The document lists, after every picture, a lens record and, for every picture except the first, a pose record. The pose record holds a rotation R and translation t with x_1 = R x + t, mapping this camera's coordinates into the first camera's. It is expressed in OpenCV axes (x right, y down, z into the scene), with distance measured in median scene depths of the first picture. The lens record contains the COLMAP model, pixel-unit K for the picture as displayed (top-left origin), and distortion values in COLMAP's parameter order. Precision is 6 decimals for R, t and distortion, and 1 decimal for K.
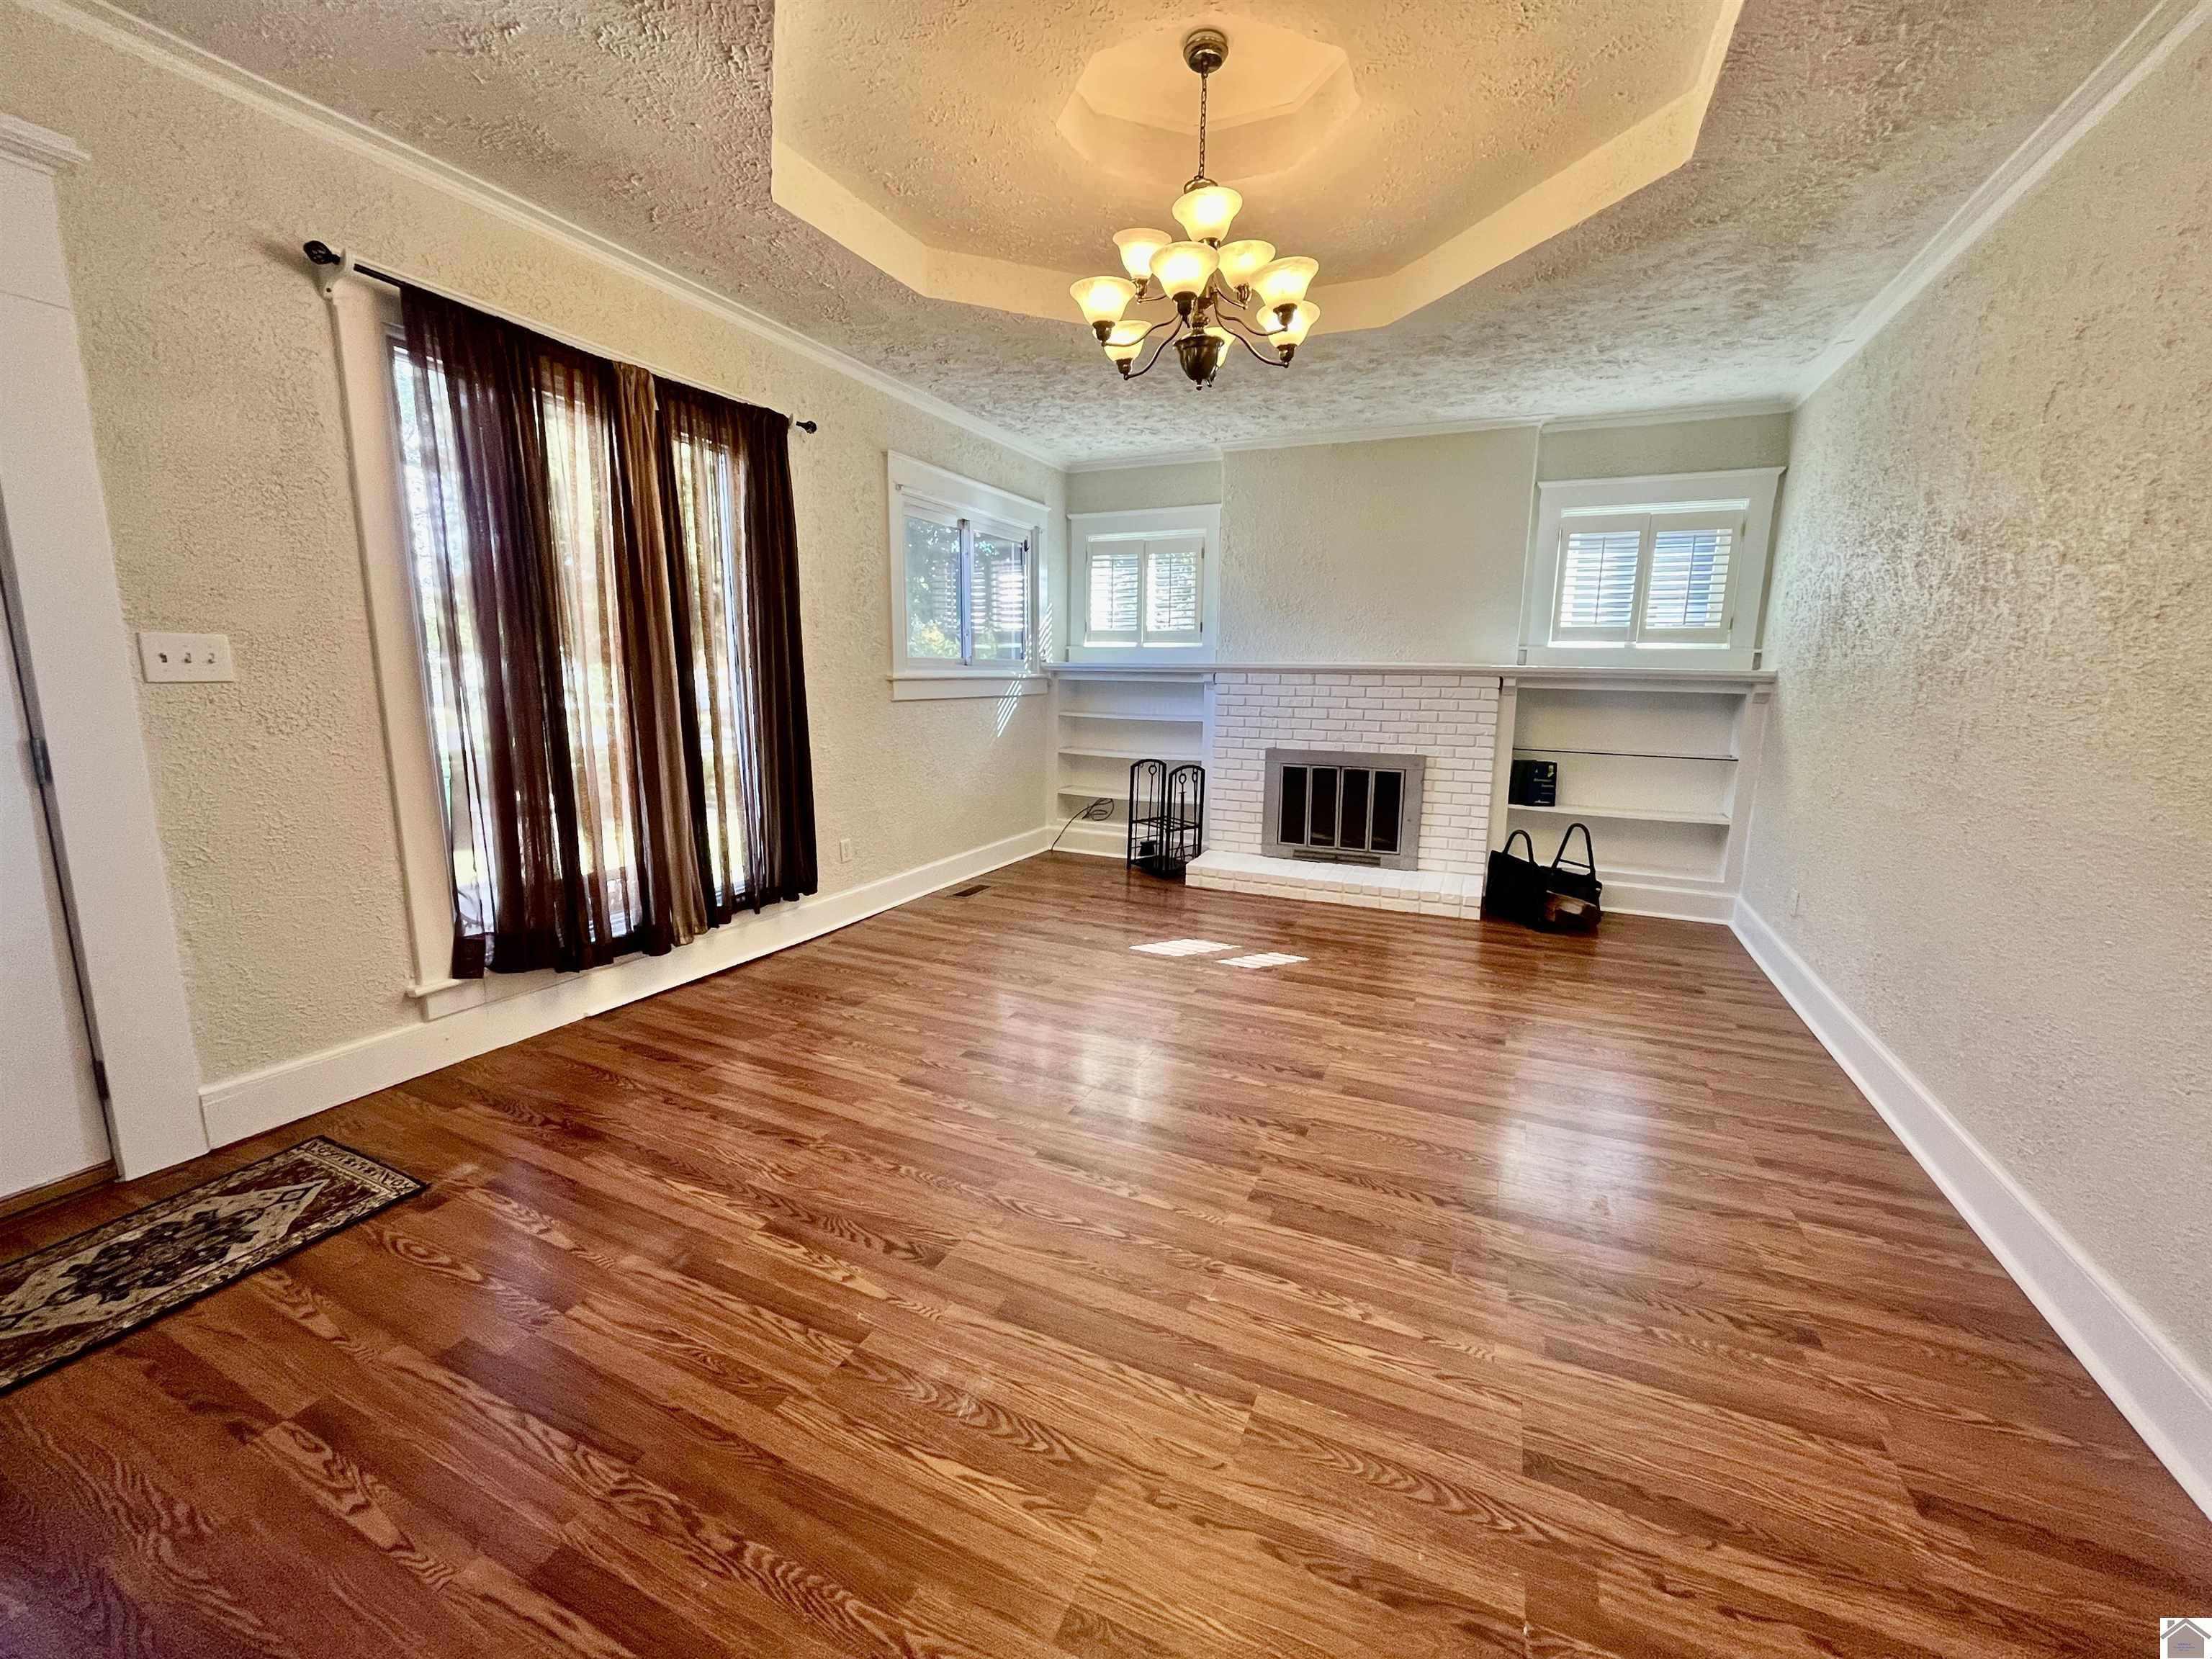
lens RADIAL K [[894.3, 0, 1098.5], [0, 894.3, 824.8], [0, 0, 1]] dist [-0.003847, -0.000225]
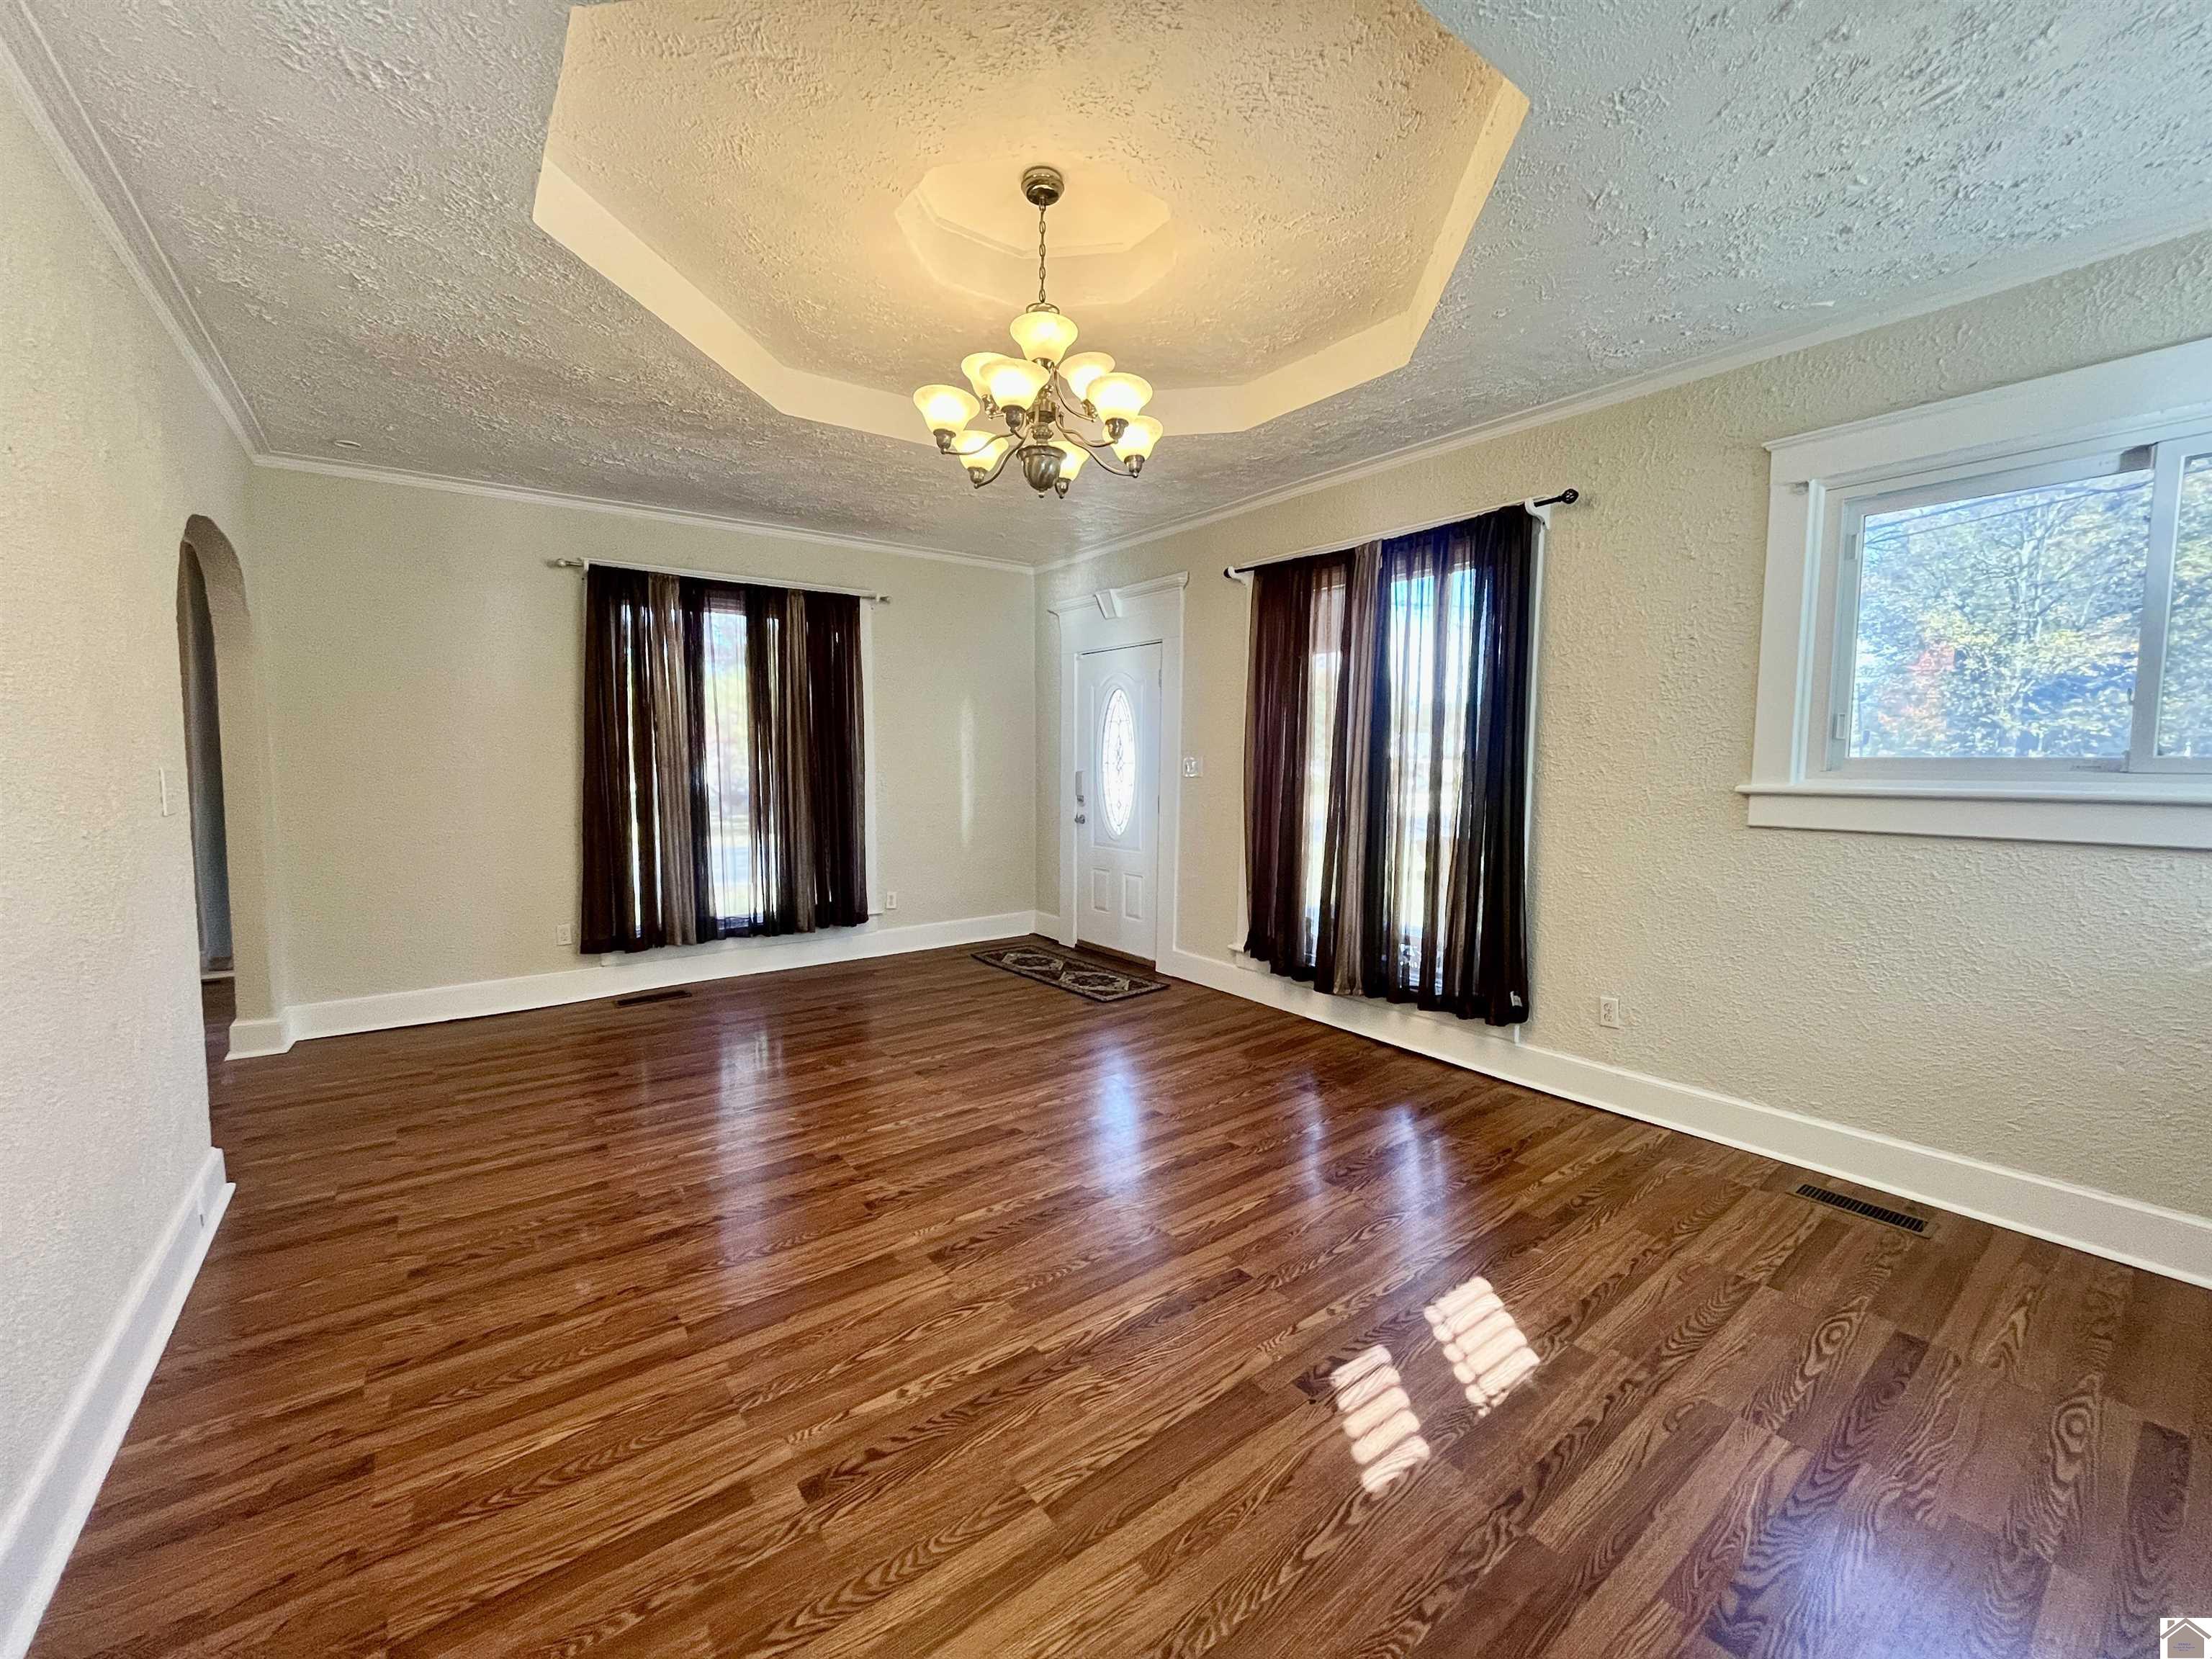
lens RADIAL K [[894.3, 0, 1104.7], [0, 894.3, 837.9], [0, 0, 1]] dist [-0.003847, -0.000225]
pose [[-0.471310, 0.063372, -0.879688, 0.833890], [-0.157163, 0.975417, 0.154472, -0.238972], [0.867852, 0.211059, -0.449764, 1.356727]]
